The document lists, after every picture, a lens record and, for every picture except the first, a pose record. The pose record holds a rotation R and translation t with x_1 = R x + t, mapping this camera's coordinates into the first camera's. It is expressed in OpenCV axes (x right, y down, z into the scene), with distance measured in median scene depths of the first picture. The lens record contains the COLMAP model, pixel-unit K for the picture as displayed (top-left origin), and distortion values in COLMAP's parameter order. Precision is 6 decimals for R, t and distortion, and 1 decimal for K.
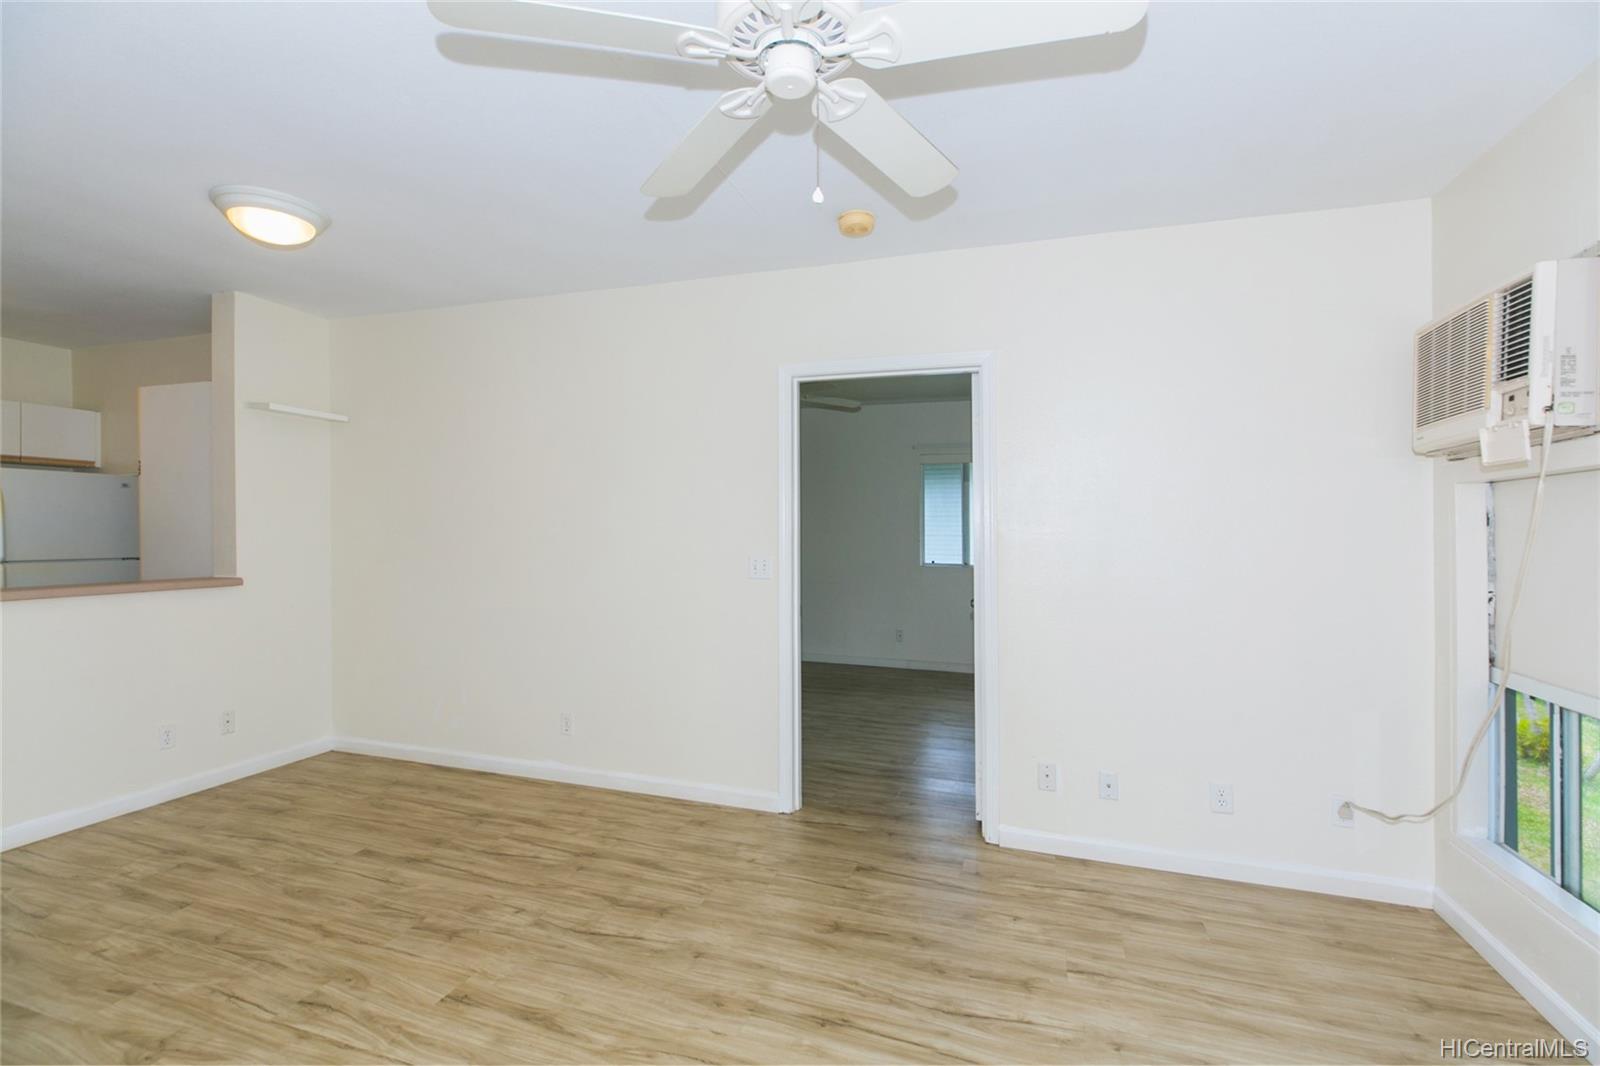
lens RADIAL K [[721.8, 0, 803.1], [0, 721.8, 524.6], [0, 0, 1]] dist [0.012964, -0.005881]
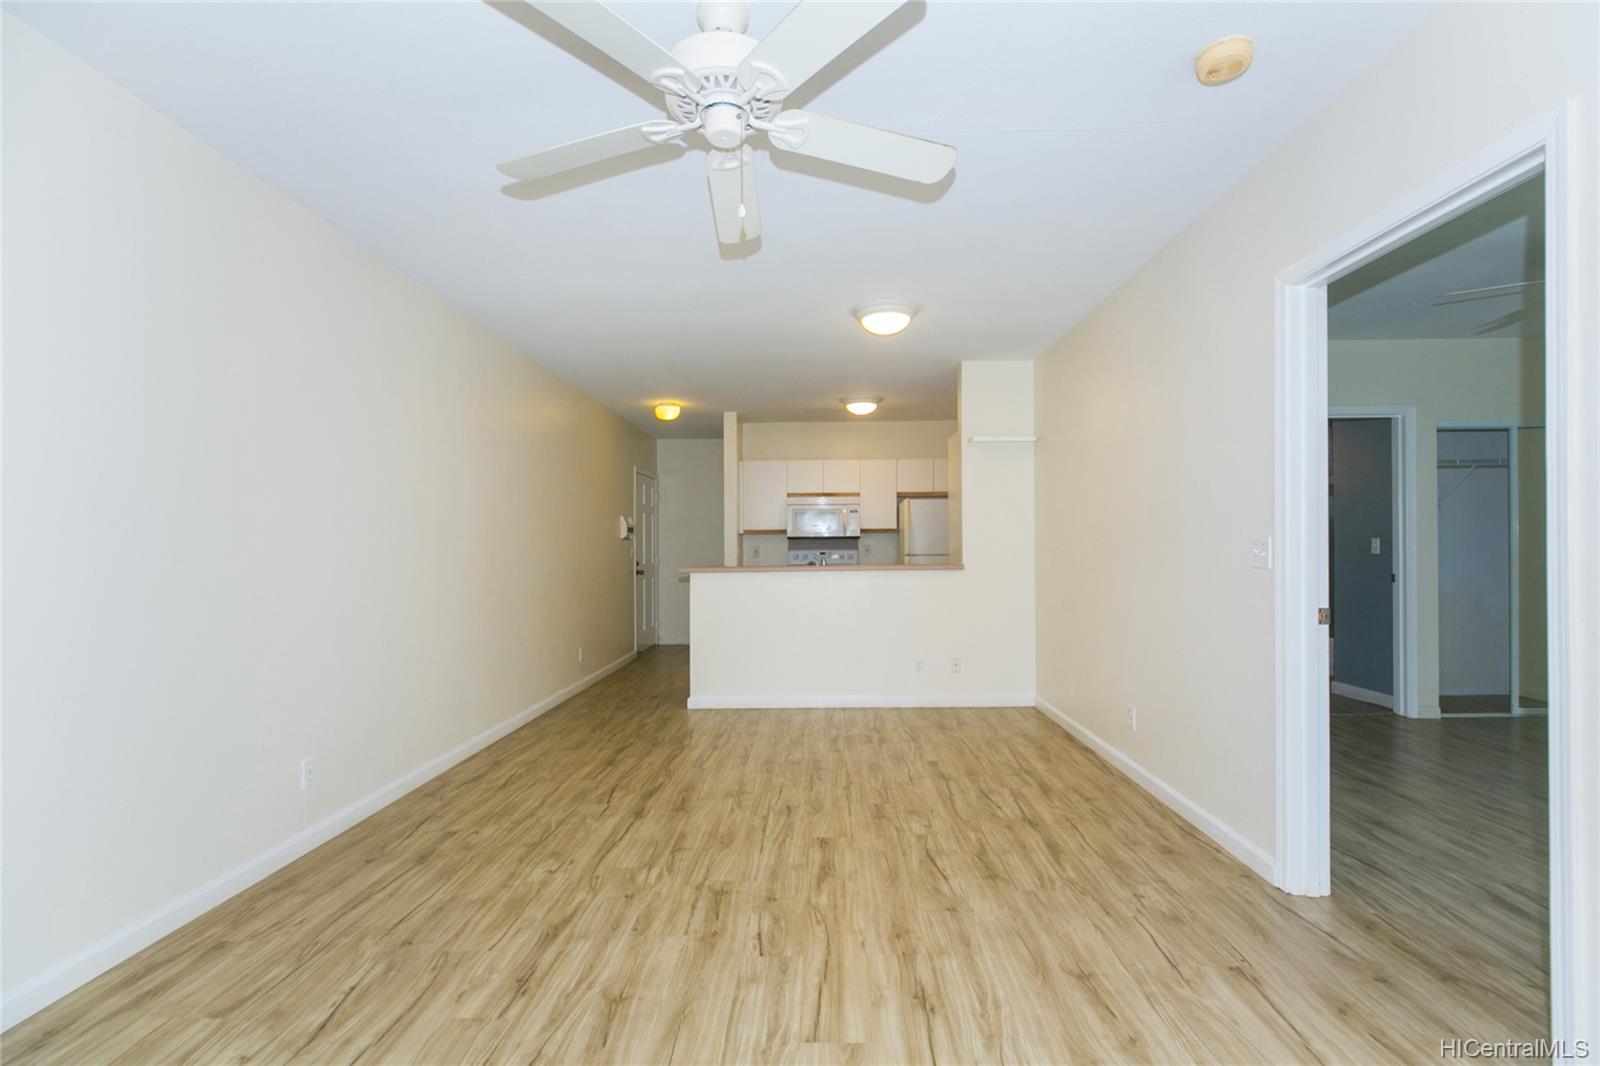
lens RADIAL K [[721.8, 0, 810.6], [0, 721.8, 540.7], [0, 0, 1]] dist [0.012964, -0.005881]
pose [[0.306815, -0.021886, -0.951518, 0.627800], [0.018489, 0.999684, -0.017033, 0.061633], [0.951590, -0.012367, 0.307123, 0.390353]]
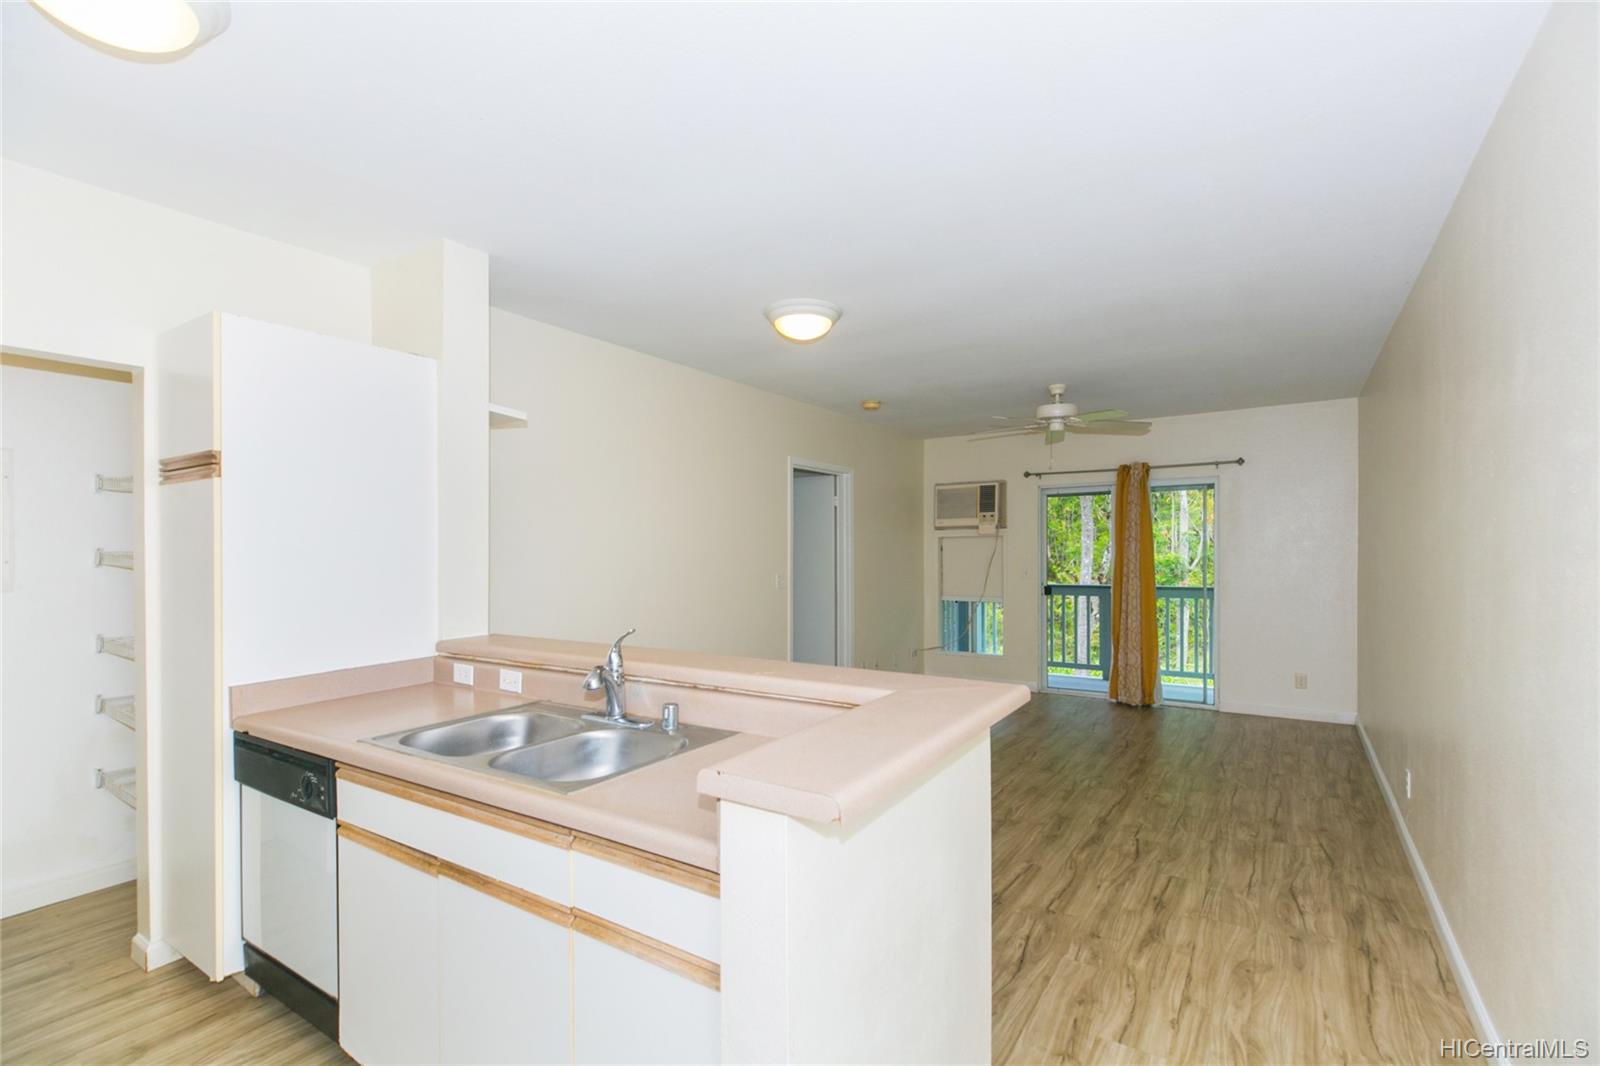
lens RADIAL K [[721.8, 0, 783.1], [0, 721.8, 551.2], [0, 0, 1]] dist [0.012964, -0.005881]
pose [[0.277423, -0.012954, 0.960661, -1.906041], [0.004736, 0.999915, 0.012115, -0.034226], [-0.960736, 0.001188, 0.277461, 0.662415]]
